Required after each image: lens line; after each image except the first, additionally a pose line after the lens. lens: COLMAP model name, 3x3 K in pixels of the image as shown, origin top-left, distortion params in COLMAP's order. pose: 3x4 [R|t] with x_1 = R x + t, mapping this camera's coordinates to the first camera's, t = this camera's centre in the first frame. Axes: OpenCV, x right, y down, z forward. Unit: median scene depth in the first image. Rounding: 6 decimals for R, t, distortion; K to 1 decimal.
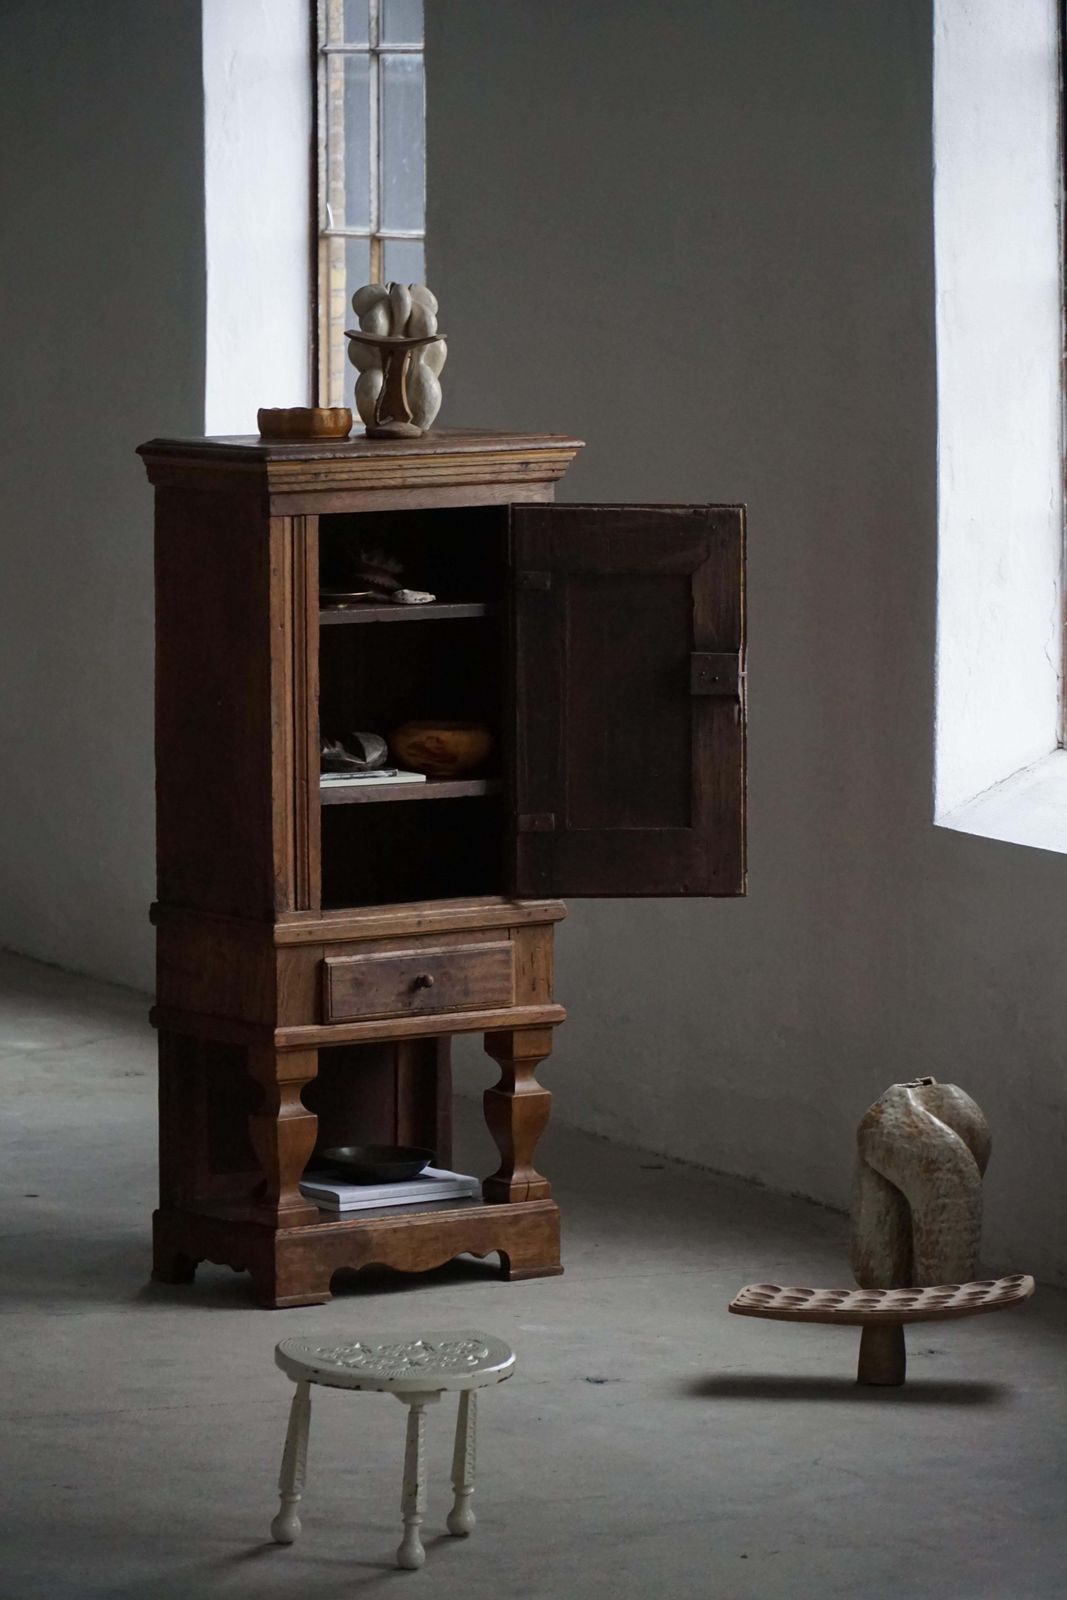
lens RADIAL K [[7195.9, 0, 512.4], [0, 7195.9, 898.3], [0, 0, 1]] dist [-1.377862, 15.280332]
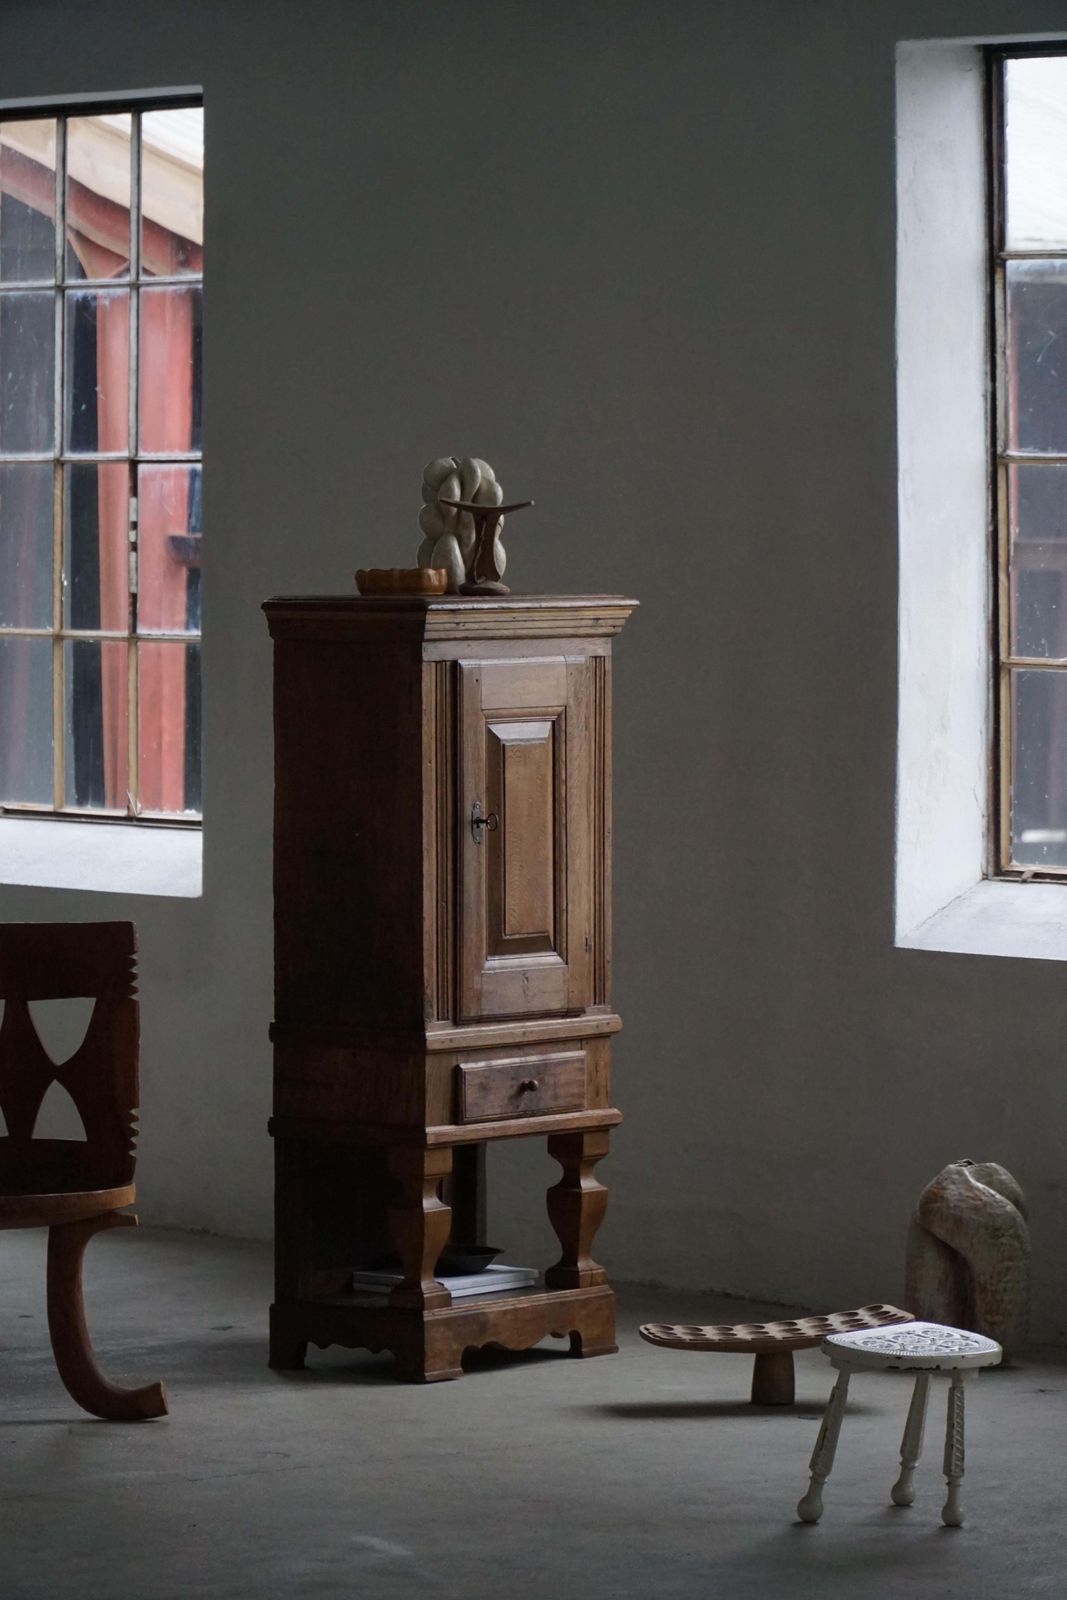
lens RADIAL K [[7195.9, 0, 512.4], [0, 7195.9, 898.3], [0, 0, 1]] dist [-1.377862, 15.280332]
pose [[0.957474, -0.013242, 0.288214, -0.334165], [0.030471, 0.998001, -0.055372, 0.044040], [-0.286905, 0.061799, 0.955964, -0.059409]]
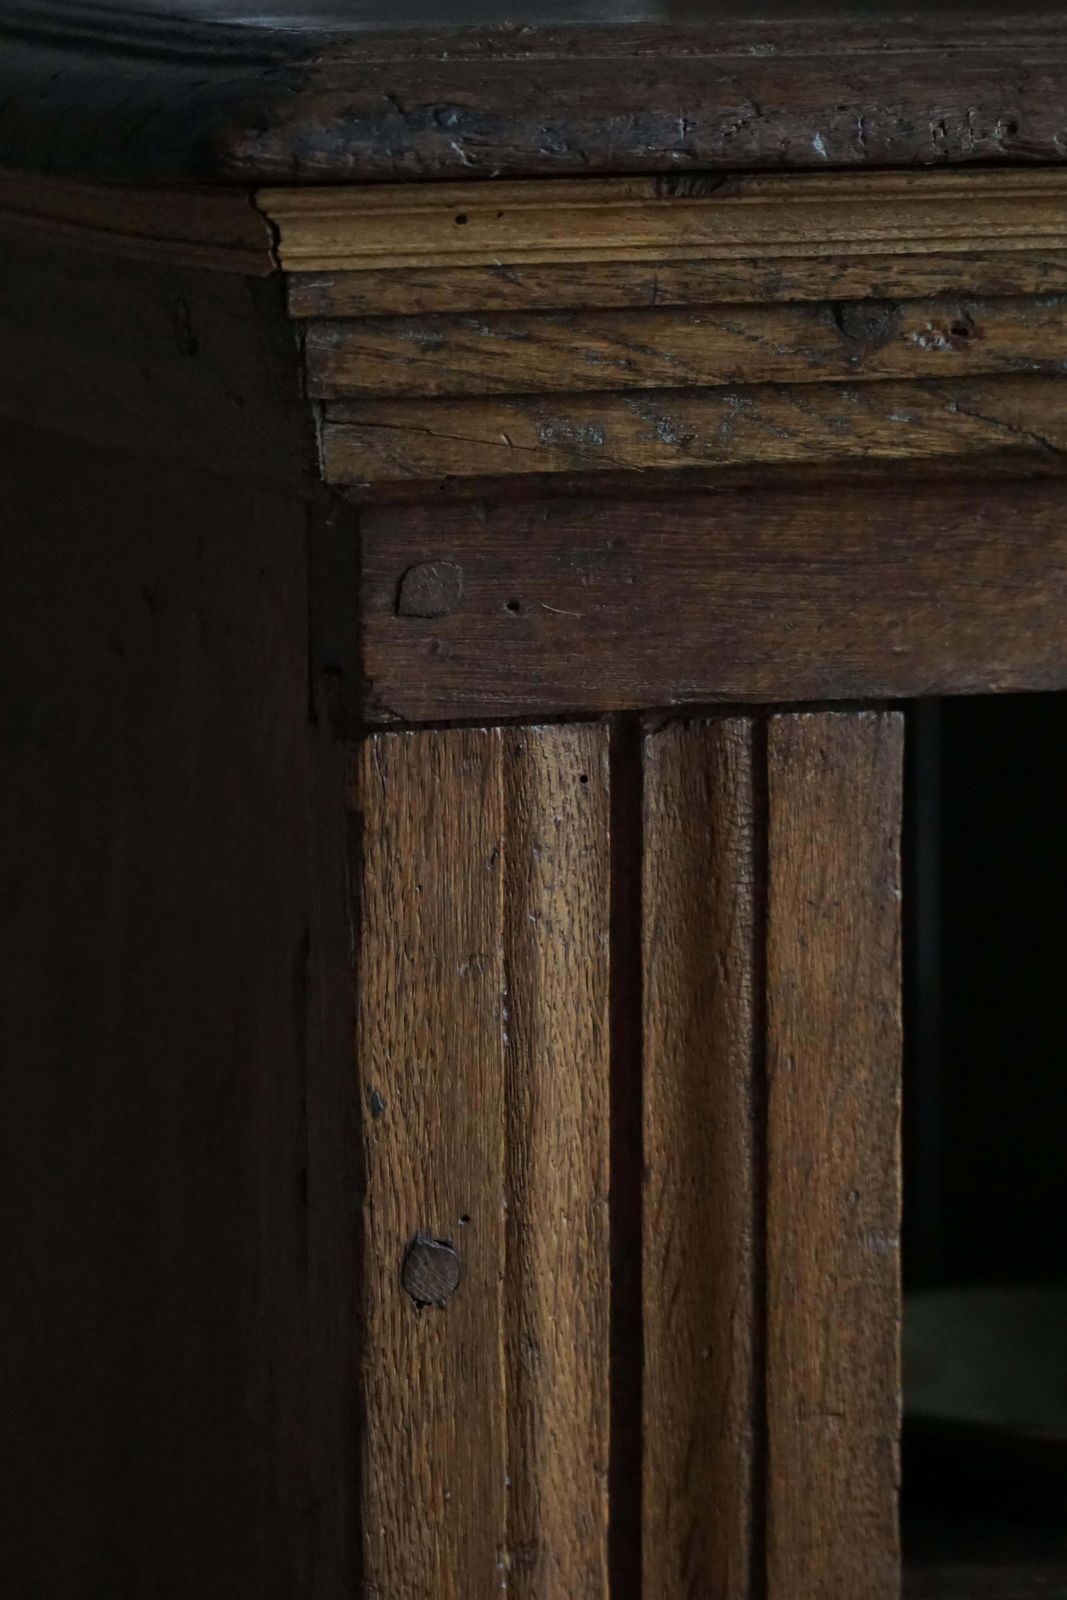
lens RADIAL K [[10317.7, 0, 533.4], [0, 10317.7, 832.1], [0, 0, 1]] dist [-1.757424, 17.527642]
pose [[0.964771, 0.036431, -0.260555, 0.005903], [-0.031956, 0.999260, 0.021391, -0.054044], [0.261142, -0.012311, 0.965222, 0.846281]]
